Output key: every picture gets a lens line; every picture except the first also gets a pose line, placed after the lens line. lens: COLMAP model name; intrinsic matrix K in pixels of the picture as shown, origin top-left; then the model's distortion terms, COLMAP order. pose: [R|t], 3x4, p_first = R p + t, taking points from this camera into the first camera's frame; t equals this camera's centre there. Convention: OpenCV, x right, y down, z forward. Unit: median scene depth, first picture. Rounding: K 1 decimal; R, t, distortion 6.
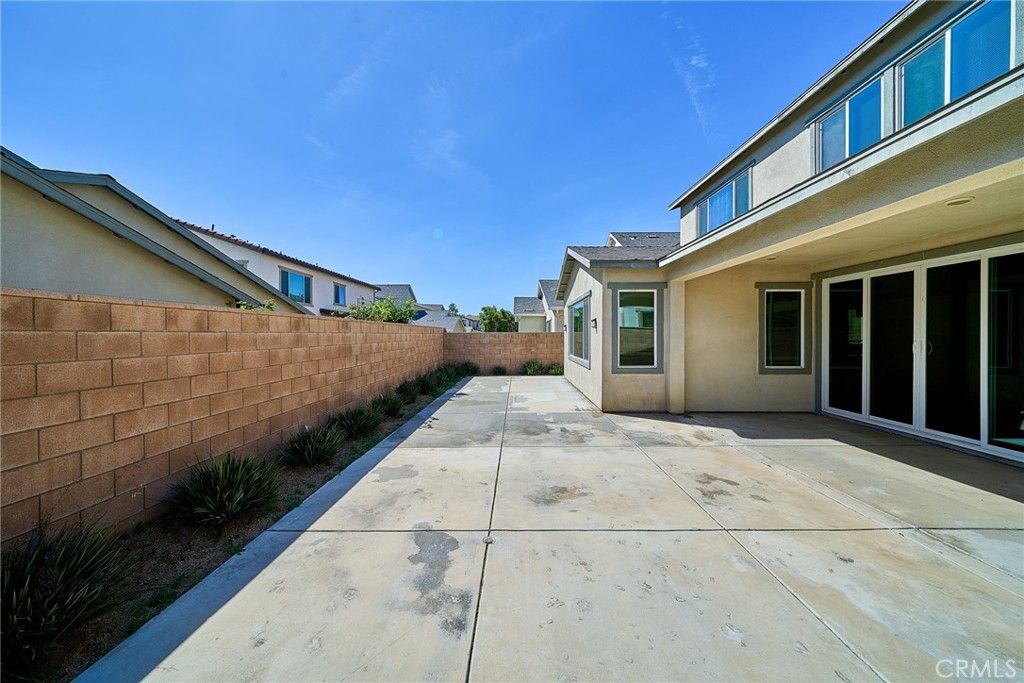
lens RADIAL K [[360.6, 0, 502.7], [0, 360.6, 338.0], [0, 0, 1]] dist [0.000109, -0.000179]
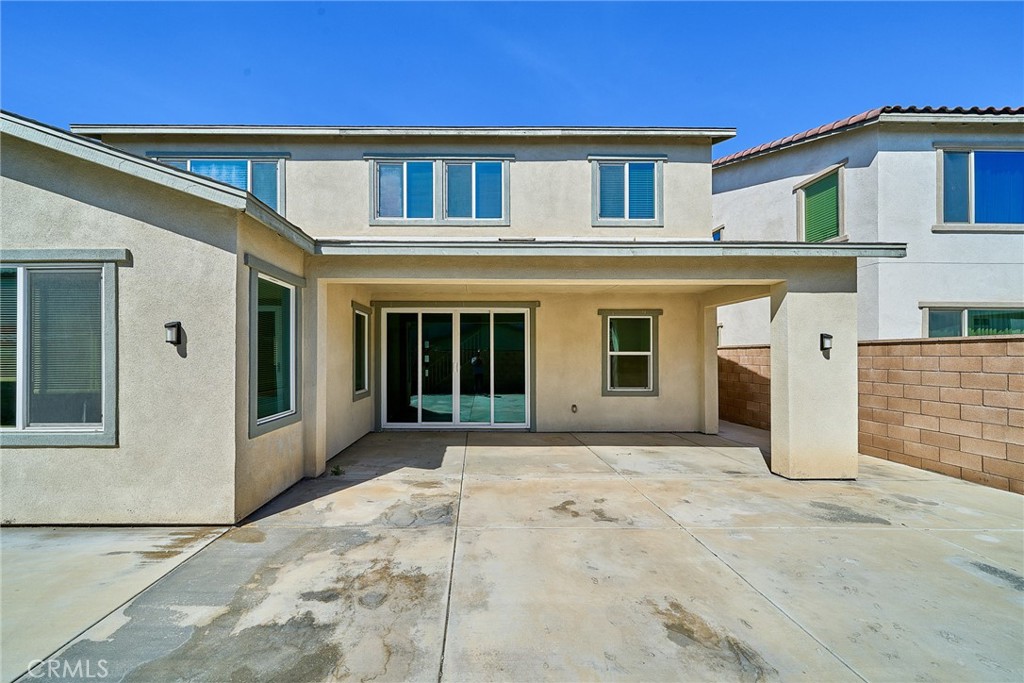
lens RADIAL K [[356.7, 0, 492.5], [0, 356.7, 355.3], [0, 0, 1]] dist [-0.000248, -0.000204]
pose [[-0.057909, 0.004003, 0.998314, -0.264752], [0.008669, 0.999956, -0.003506, -0.014248], [-0.998284, 0.008452, -0.057941, 0.898158]]
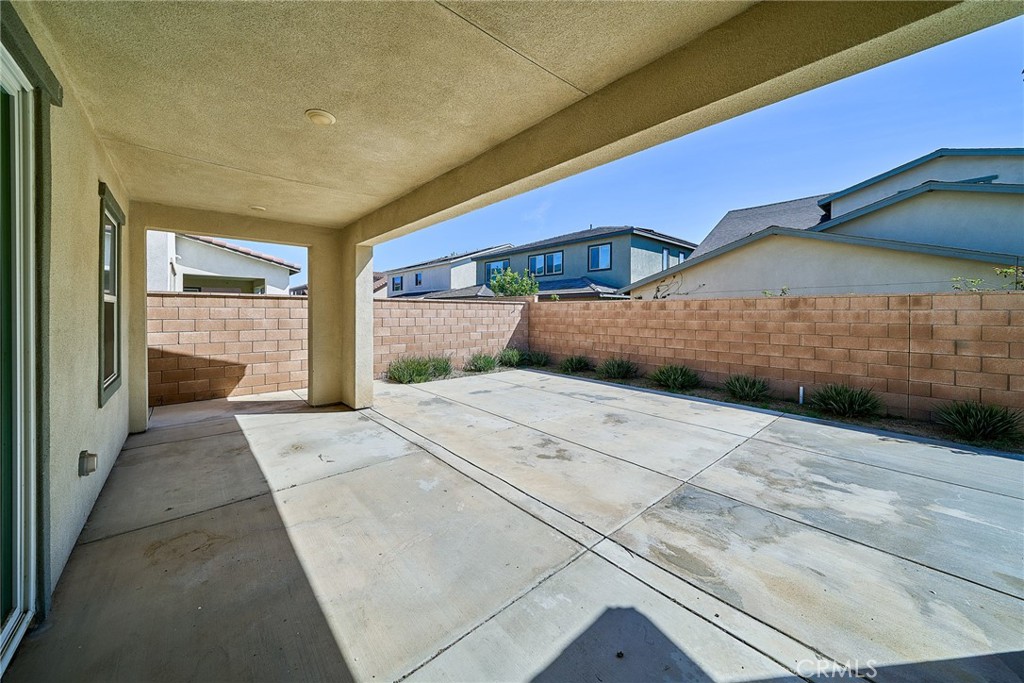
lens RADIAL K [[358.6, 0, 483.2], [0, 358.6, 314.1], [0, 0, 1]] dist [-0.001150, -0.000272]
pose [[-0.767786, 0.001683, -0.640704, 0.989130], [-0.009824, 0.999848, 0.014398, -0.007676], [0.640631, 0.017349, -0.767653, 1.164463]]
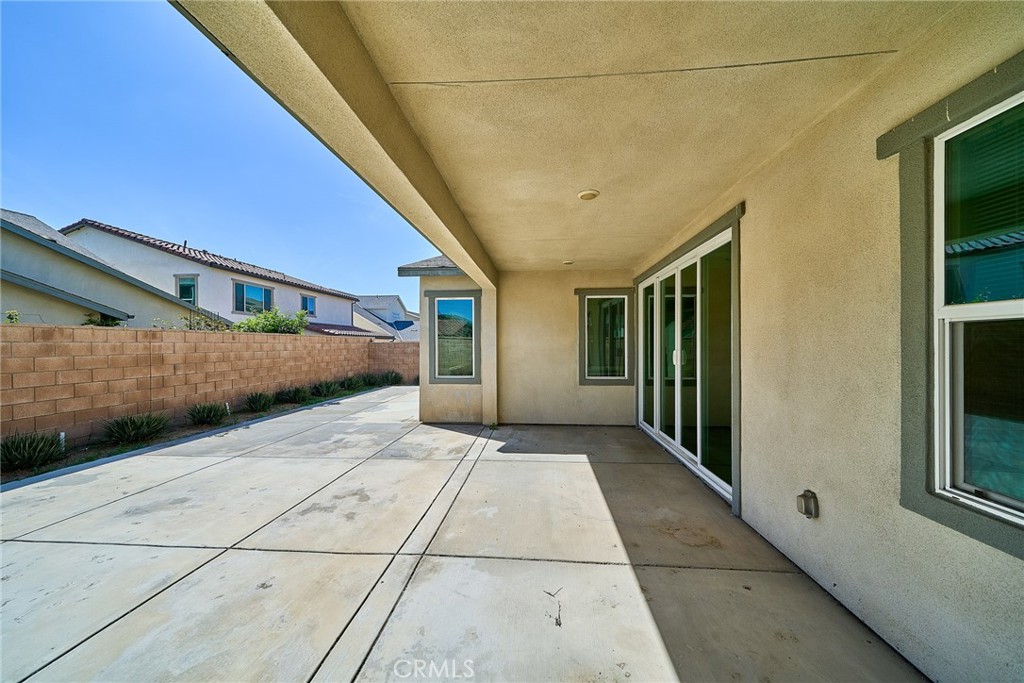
lens RADIAL K [[359.6, 0, 511.1], [0, 359.6, 346.1], [0, 0, 1]] dist [-0.001050, -0.000465]
pose [[0.997815, -0.001496, -0.066049, 0.761714], [0.001153, 0.999986, -0.005234, 0.002917], [0.066056, 0.005147, 0.997803, 0.054813]]
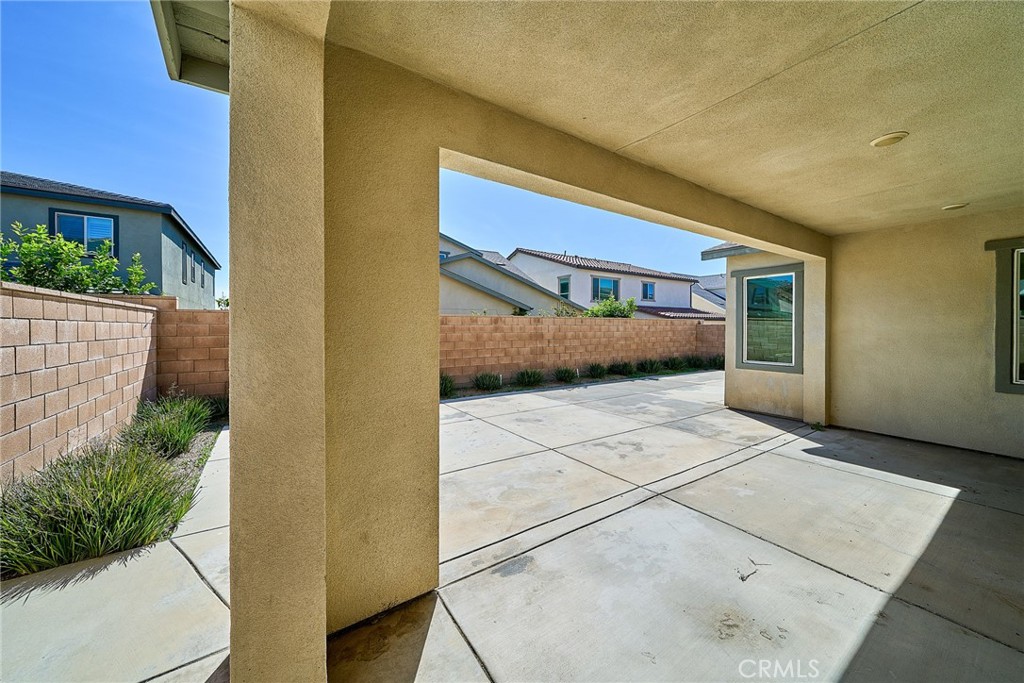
lens RADIAL K [[362.5, 0, 502.7], [0, 362.5, 329.3], [0, 0, 1]] dist [-0.001117, -0.000237]
pose [[0.549692, 0.007046, -0.835338, 0.976225], [-0.009510, 0.999952, 0.002177, 0.002786], [0.835313, 0.006747, 0.549733, -0.029168]]
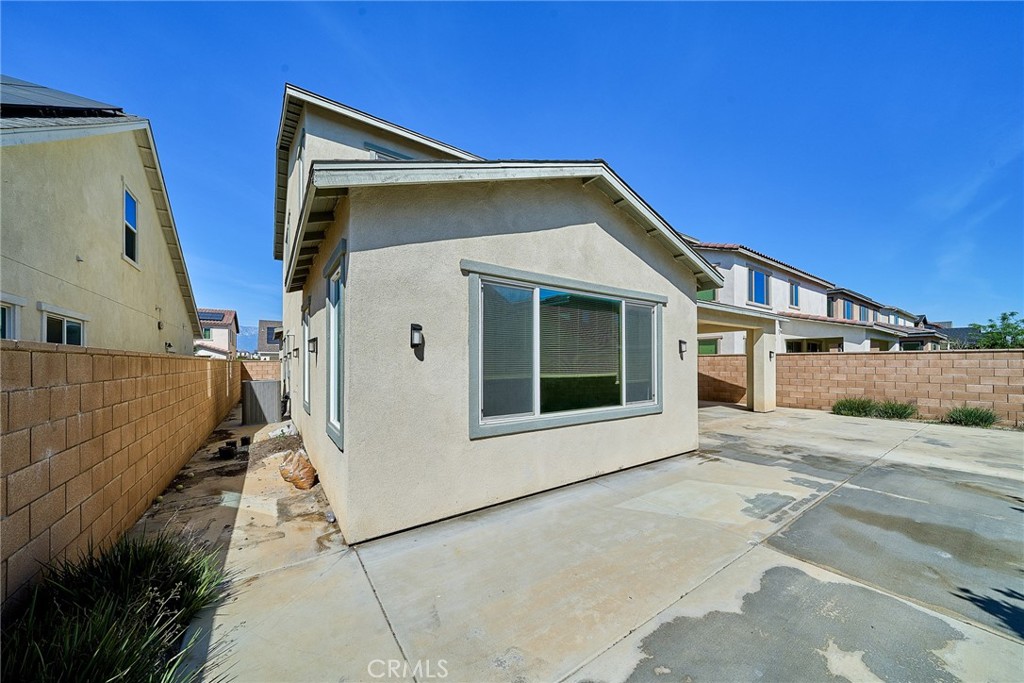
lens RADIAL K [[342.2, 0, 532.5], [0, 342.2, 360.9], [0, 0, 1]] dist [0.000168, -0.000019]
pose [[-0.614235, 0.003762, 0.789114, -0.171309], [0.008600, 0.999961, 0.001926, -0.019666], [-0.789076, 0.007969, -0.614244, 2.362756]]
